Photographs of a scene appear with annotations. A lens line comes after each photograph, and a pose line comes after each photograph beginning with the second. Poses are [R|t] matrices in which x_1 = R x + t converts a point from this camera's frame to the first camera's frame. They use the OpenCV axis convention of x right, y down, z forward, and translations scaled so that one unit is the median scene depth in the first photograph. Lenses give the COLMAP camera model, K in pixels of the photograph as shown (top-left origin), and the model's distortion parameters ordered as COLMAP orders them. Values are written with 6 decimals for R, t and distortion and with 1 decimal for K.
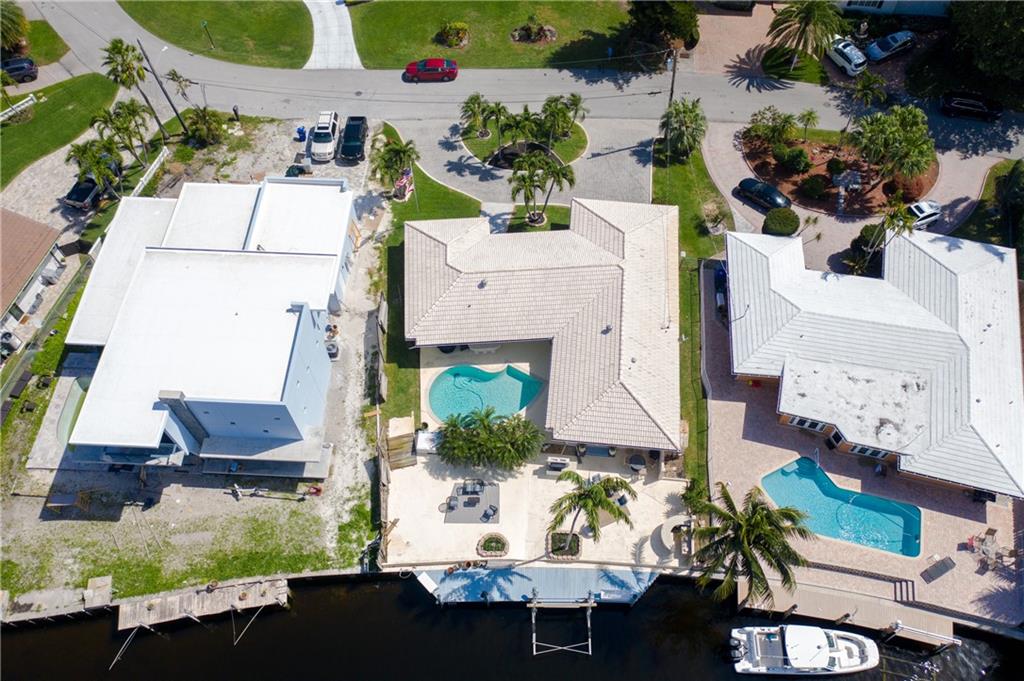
lens RADIAL K [[813.9, 0, 512.0], [0, 813.9, 340.5], [0, 0, 1]] dist [0.004415, 0.005685]
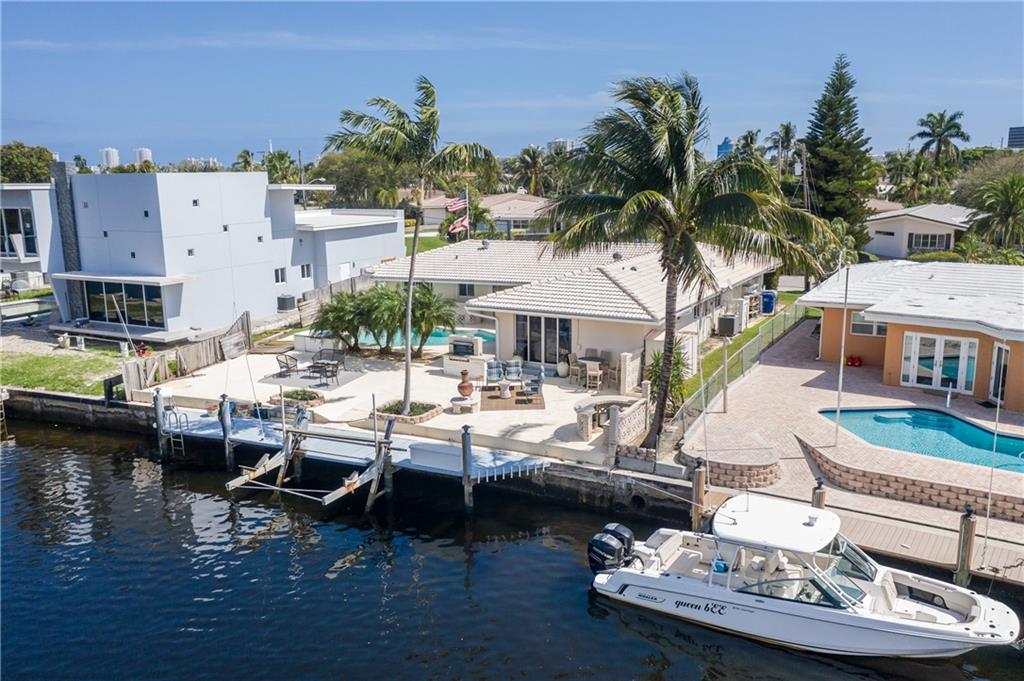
lens RADIAL K [[832.5, 0, 512.0], [0, 832.5, 340.5], [0, 0, 1]] dist [0.007127, -0.003141]
pose [[0.913270, 0.072393, -0.400871, 0.335826], [-0.342025, 0.670794, -0.658068, 0.540727], [0.221263, 0.738102, 0.637376, 0.606467]]
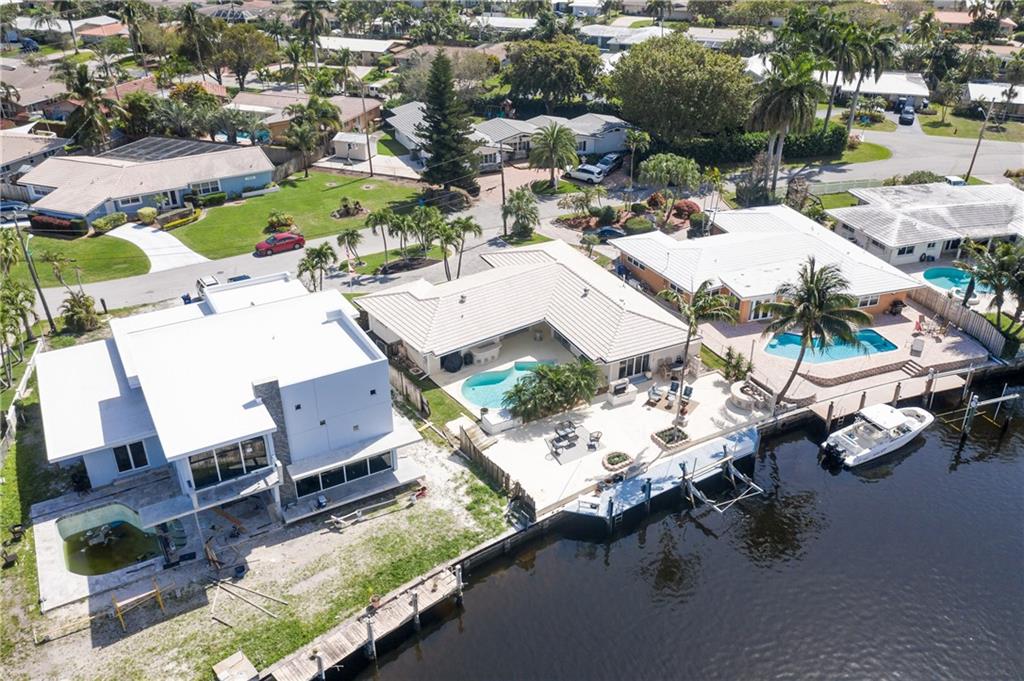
lens RADIAL K [[832.5, 0, 512.0], [0, 832.5, 340.5], [0, 0, 1]] dist [0.007127, -0.003141]
pose [[0.841979, -0.255323, 0.475270, -0.542899], [0.457389, 0.805005, -0.377840, 0.437946], [-0.286124, 0.535517, 0.794579, 0.167316]]
